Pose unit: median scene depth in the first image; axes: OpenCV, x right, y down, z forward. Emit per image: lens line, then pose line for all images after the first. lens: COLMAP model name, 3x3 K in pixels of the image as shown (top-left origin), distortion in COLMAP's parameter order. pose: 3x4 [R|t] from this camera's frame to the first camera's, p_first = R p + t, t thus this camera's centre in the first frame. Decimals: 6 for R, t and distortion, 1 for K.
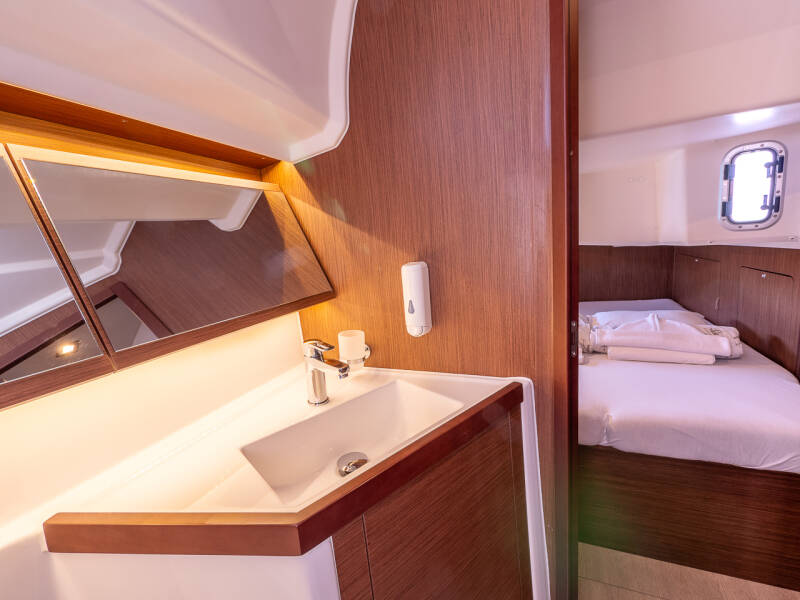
lens RADIAL K [[342.3, 0, 399.1], [0, 342.3, 295.2], [0, 0, 1]] dist [-0.001041, -0.000302]
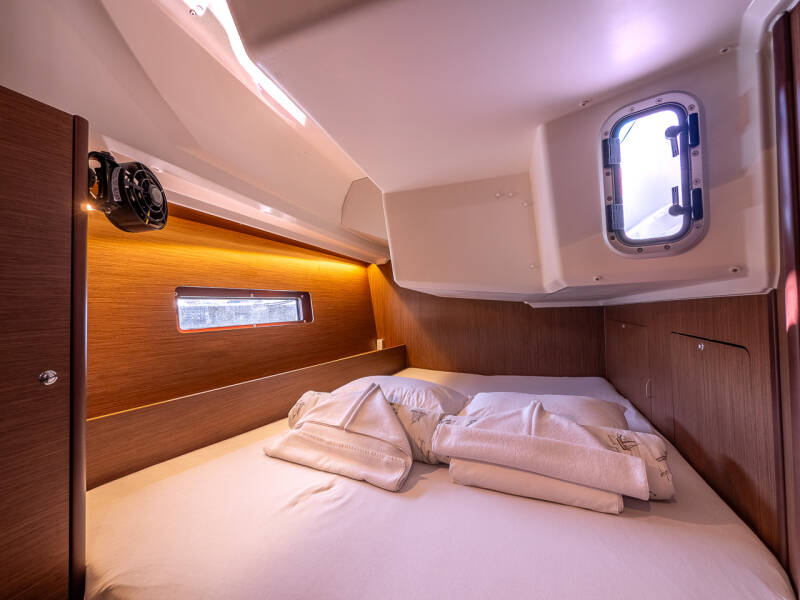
lens RADIAL K [[324.8, 0, 399.5], [0, 324.8, 303.6], [0, 0, 1]] dist [-0.000772, 0.000126]
pose [[0.998348, 0.054142, 0.019224, 0.565515], [-0.050061, 0.983938, -0.171347, -0.007703], [-0.028192, 0.170101, 0.985023, 0.478477]]
